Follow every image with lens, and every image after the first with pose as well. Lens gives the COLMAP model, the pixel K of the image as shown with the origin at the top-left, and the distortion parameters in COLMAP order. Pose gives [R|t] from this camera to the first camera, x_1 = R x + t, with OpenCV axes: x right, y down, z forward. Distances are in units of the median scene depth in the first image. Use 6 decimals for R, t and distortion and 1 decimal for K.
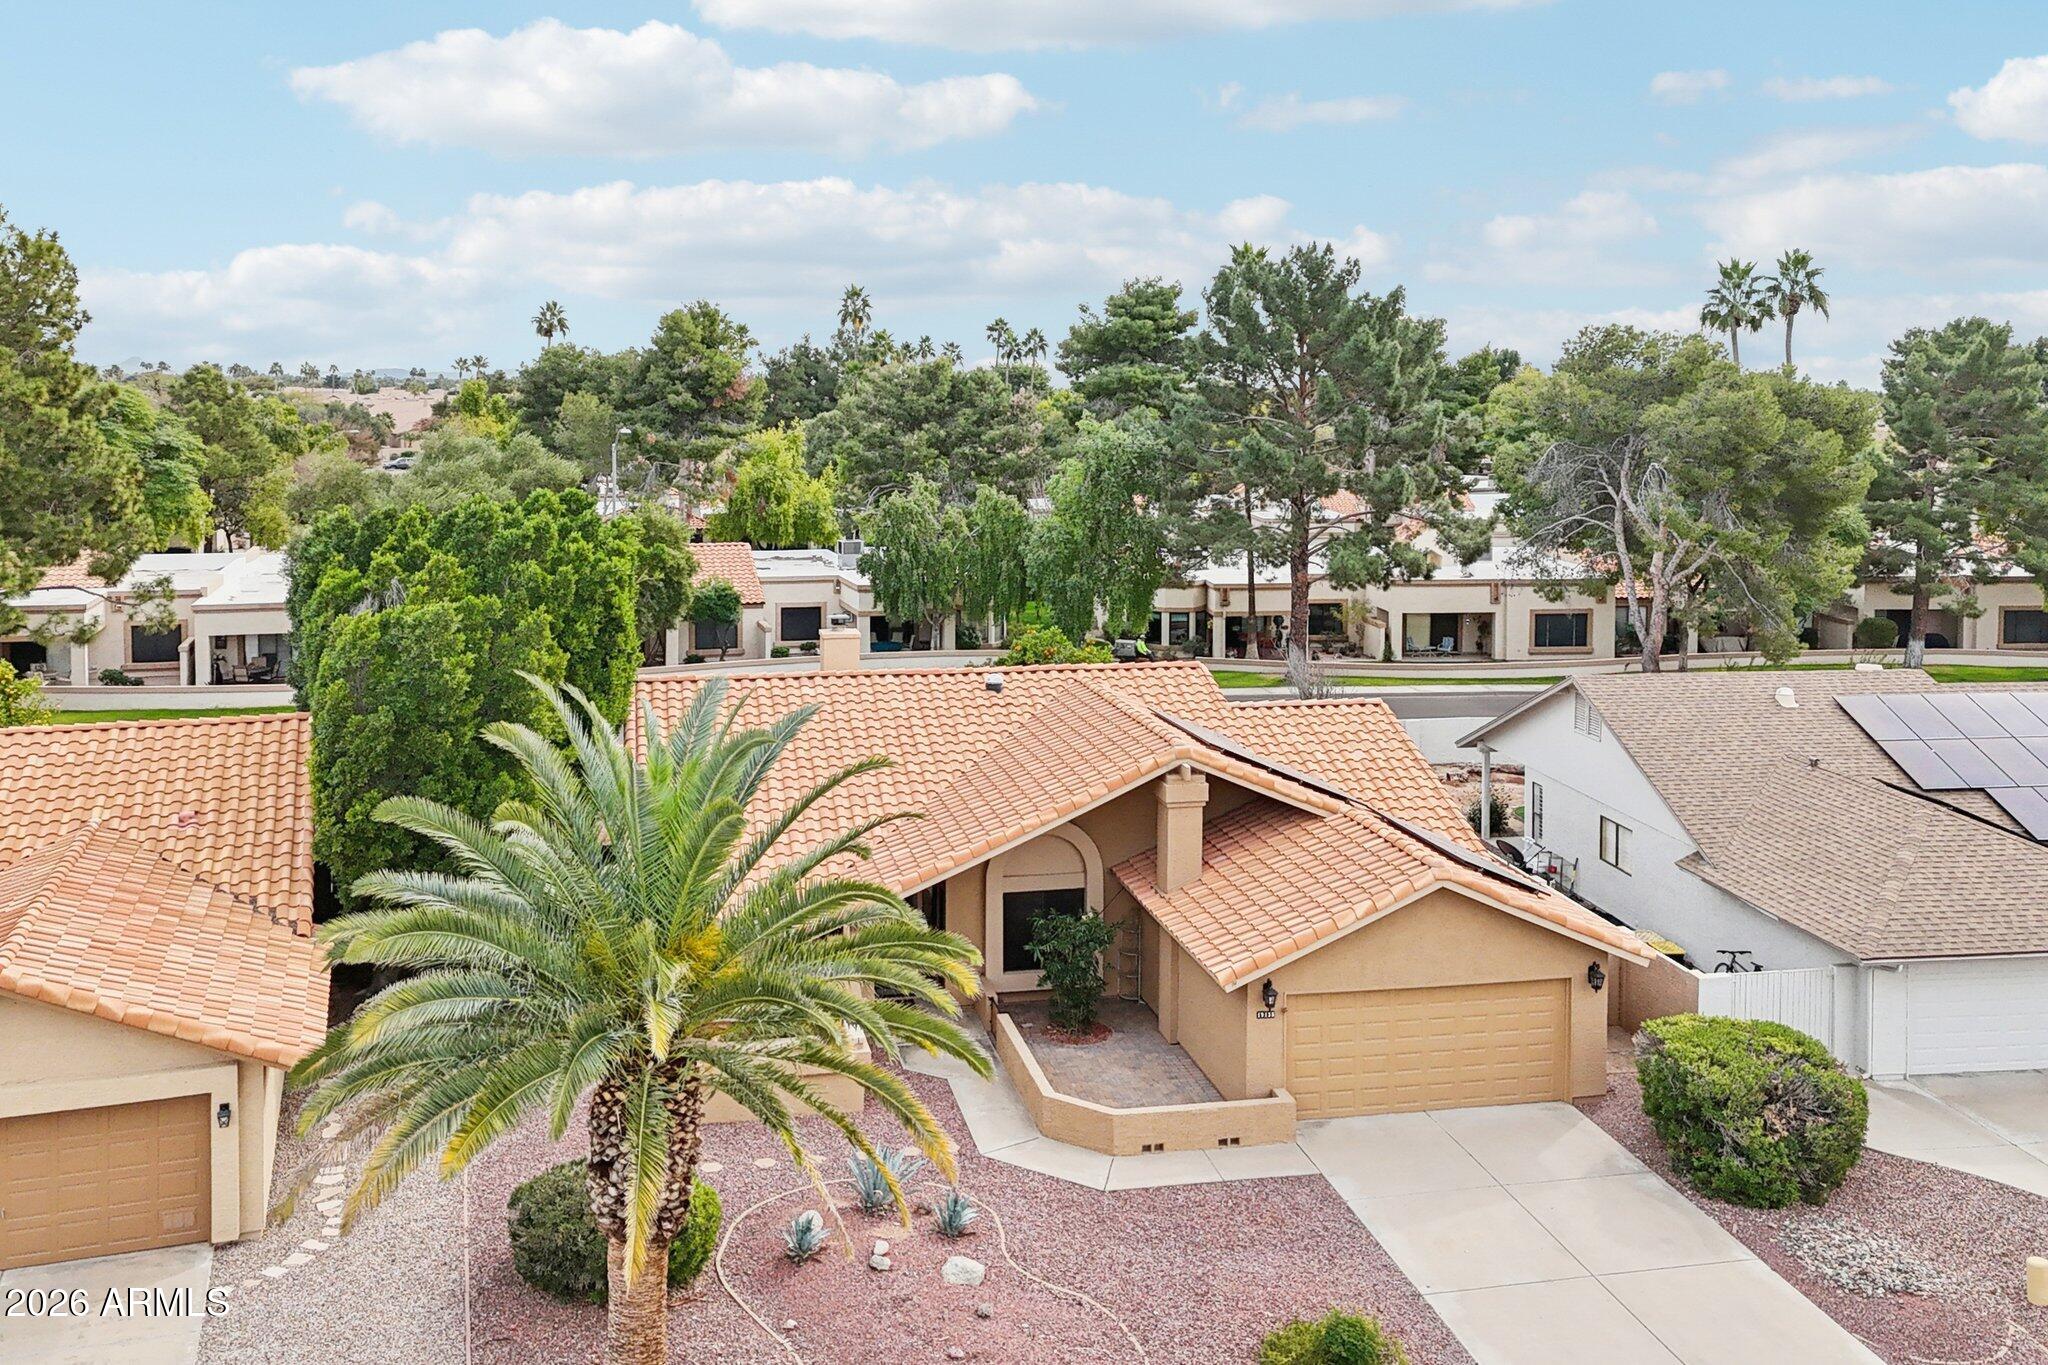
lens RADIAL K [[1803.5, 0, 1030.9], [0, 1803.5, 491.3], [0, 0, 1]] dist [0.073163, -0.079503]
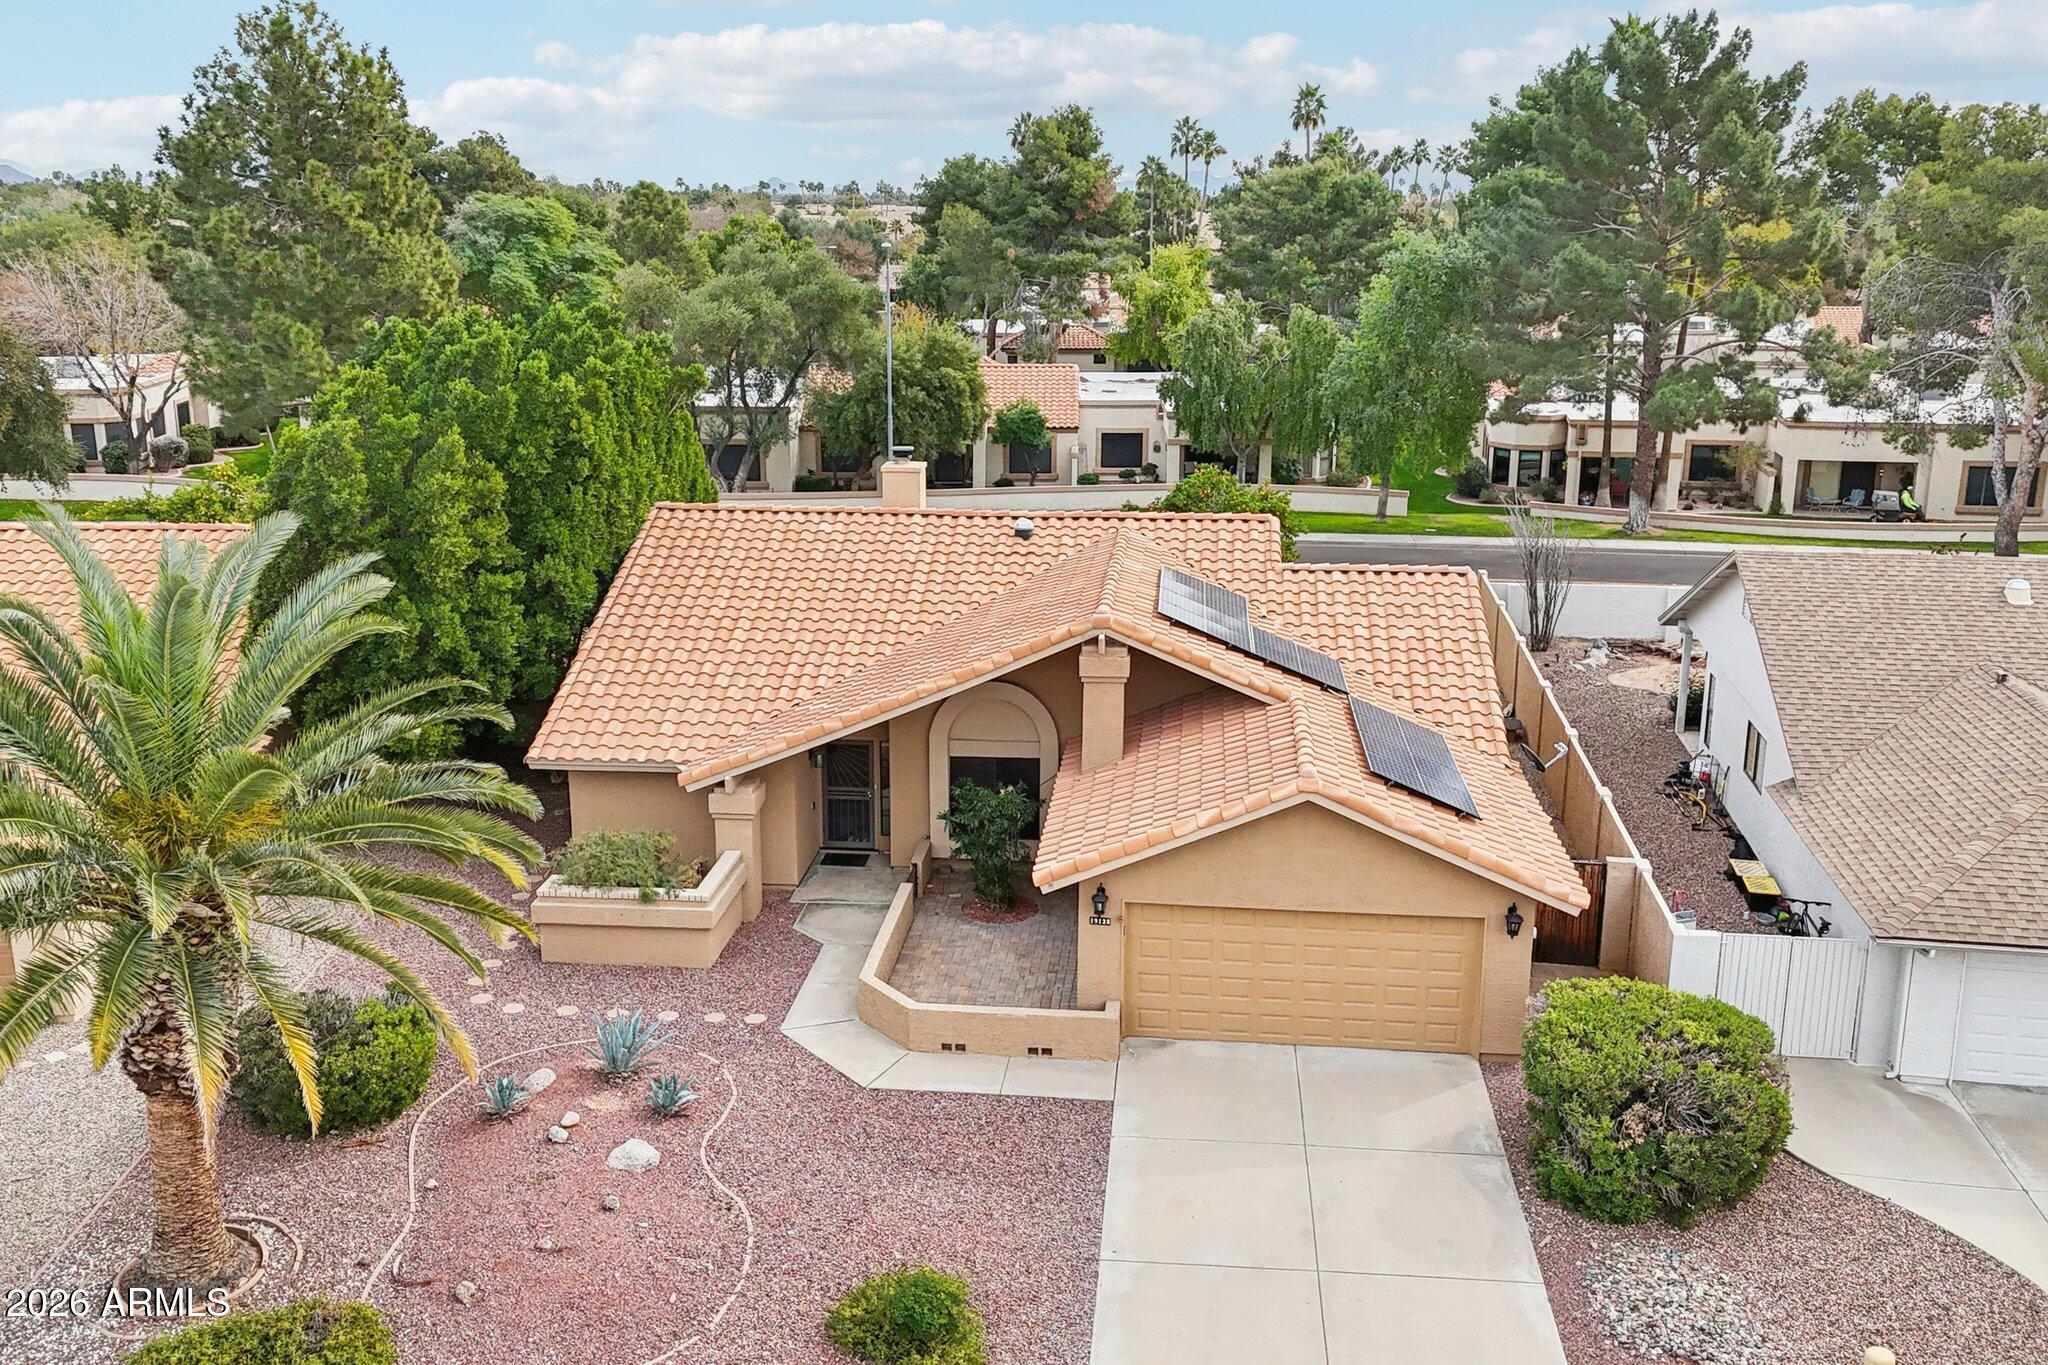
lens RADIAL K [[1778.7, 0, 1018.8], [0, 1778.7, 649.6], [0, 0, 1]] dist [0.089432, -0.117391]
pose [[0.951788, 0.068680, -0.298970, 0.158433], [-0.011370, 0.981843, 0.189354, -0.002830], [0.306546, -0.176825, 0.935287, 0.091668]]
